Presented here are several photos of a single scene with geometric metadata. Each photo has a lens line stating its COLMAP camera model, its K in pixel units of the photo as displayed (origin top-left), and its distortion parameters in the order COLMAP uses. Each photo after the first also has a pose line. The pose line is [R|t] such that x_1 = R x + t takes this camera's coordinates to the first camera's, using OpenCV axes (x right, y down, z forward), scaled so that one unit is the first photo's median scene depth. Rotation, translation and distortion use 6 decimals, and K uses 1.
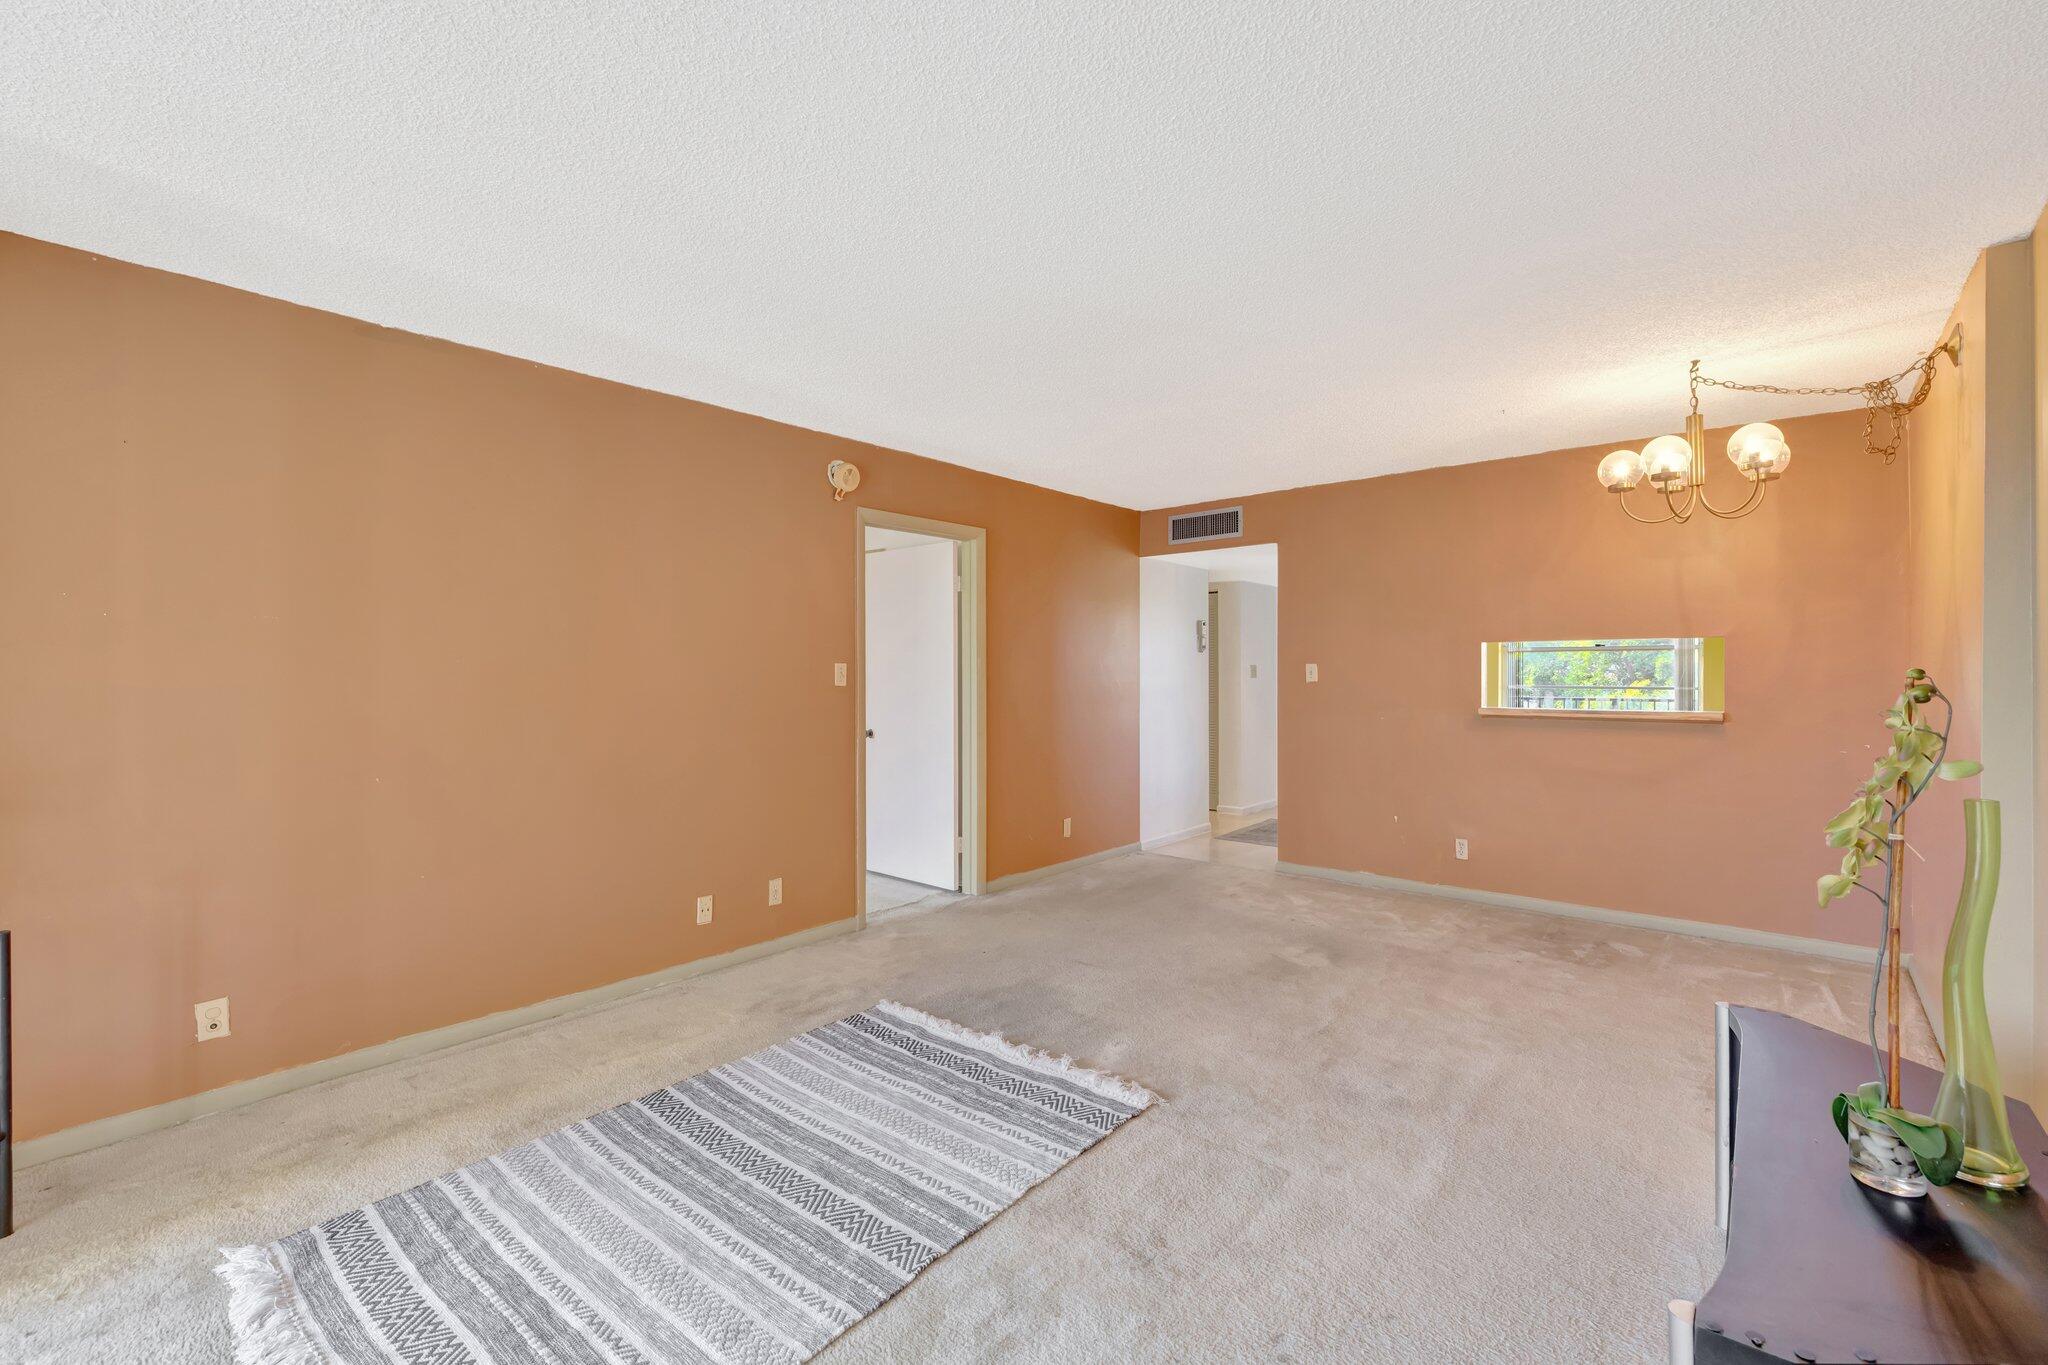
lens RADIAL K [[884.9, 0, 1024.0], [0, 884.9, 682.5], [0, 0, 1]] dist [-0.000183, 0.000129]
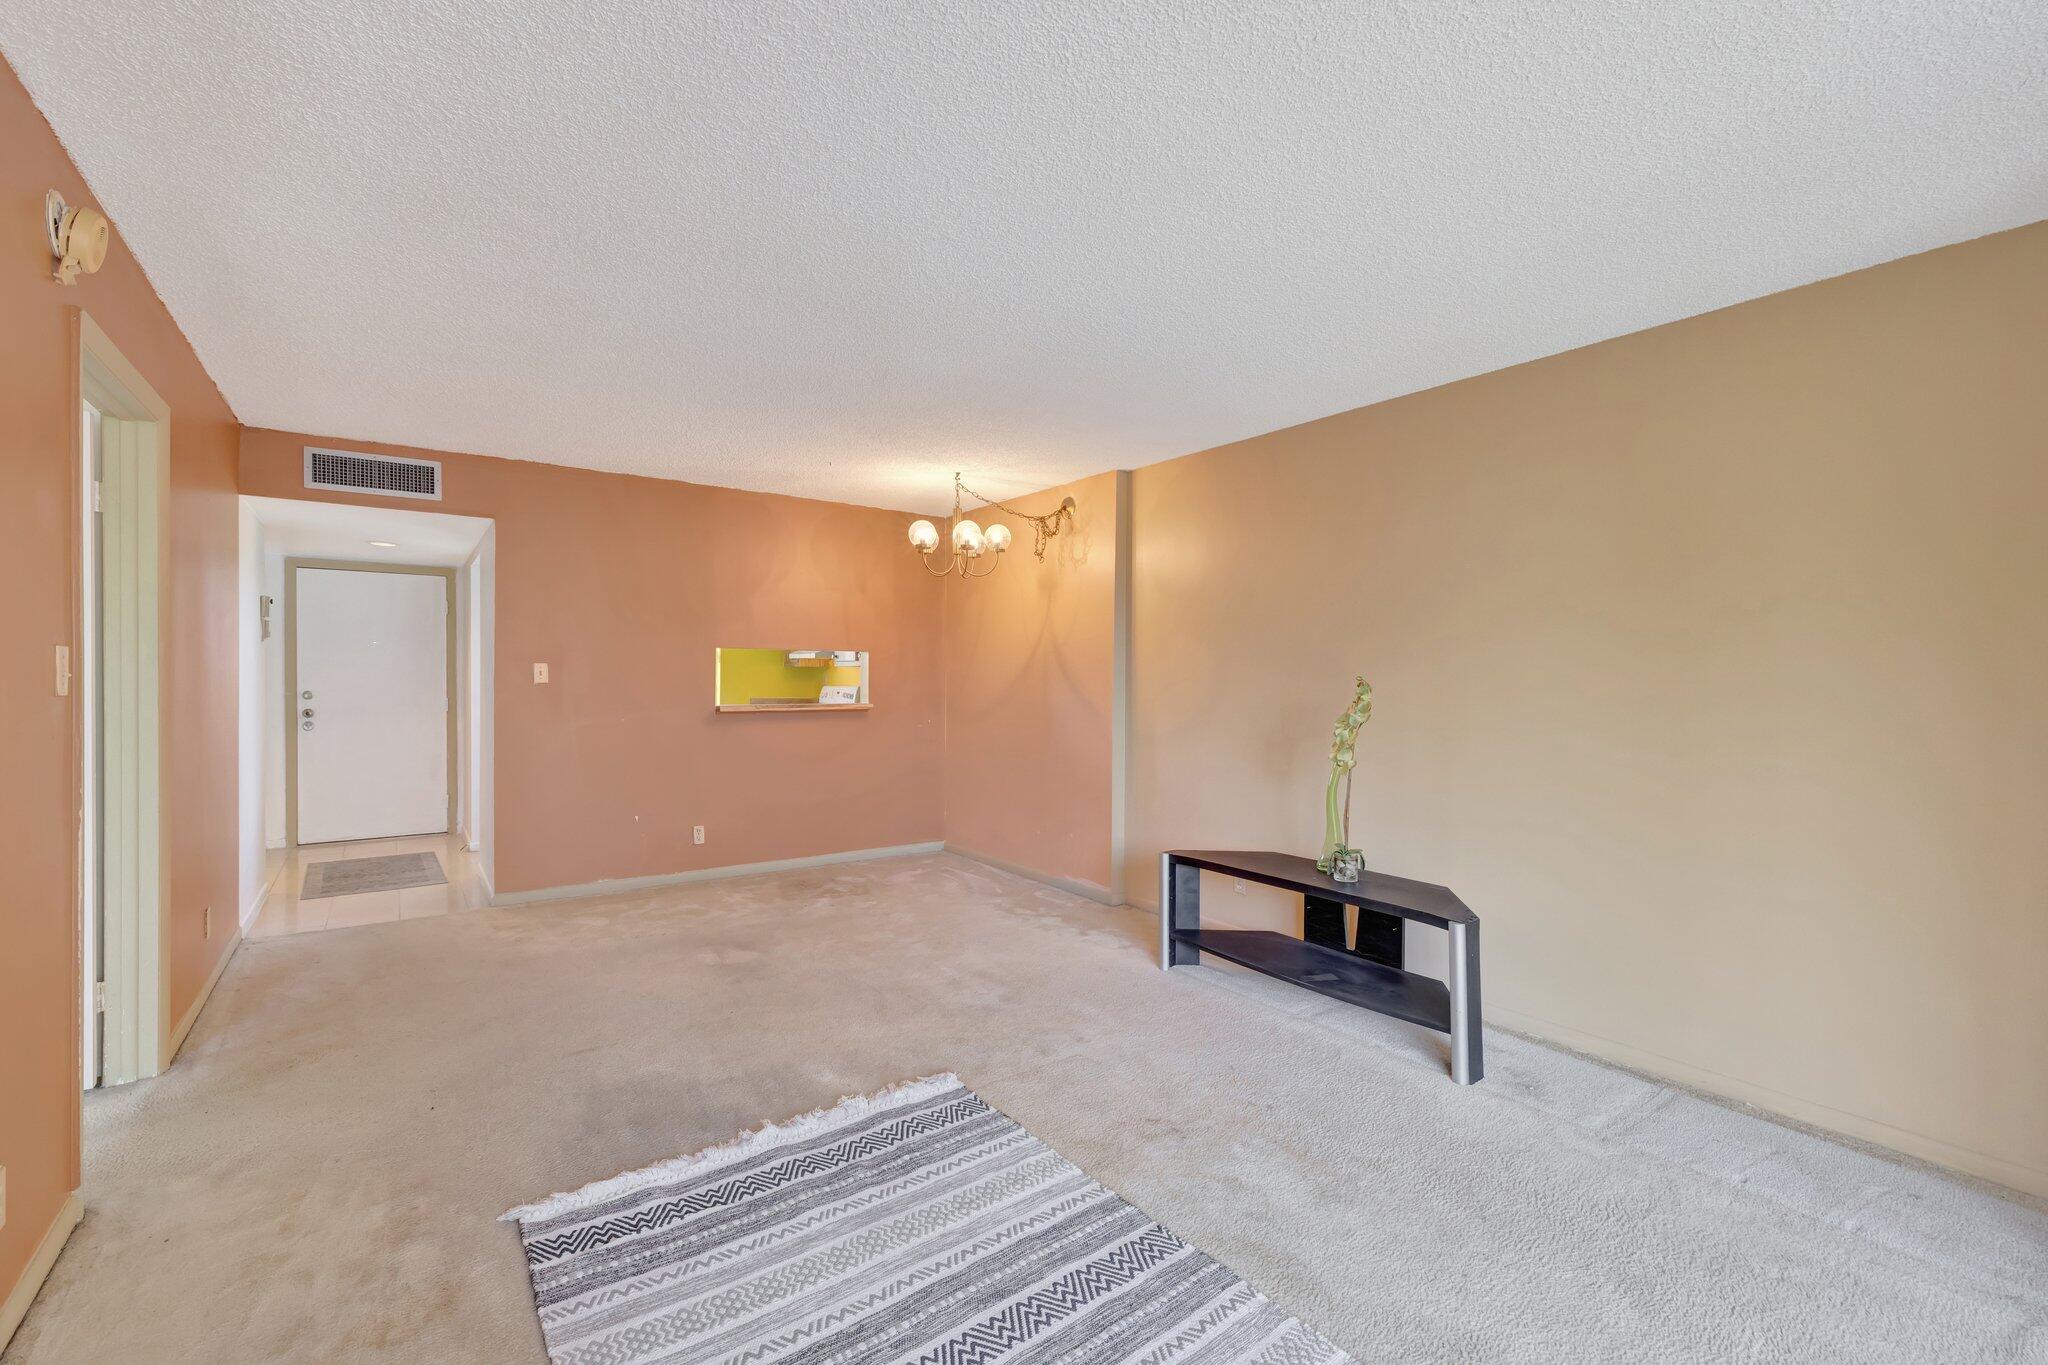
lens RADIAL K [[852.3, 0, 1024.0], [0, 852.3, 682.5], [0, 0, 1]] dist [-0.003166, -0.000224]
pose [[0.239267, -0.002188, 0.970951, -0.742876], [0.004065, 0.999991, 0.001251, -0.000608], [-0.970945, 0.003647, 0.239274, 0.608481]]
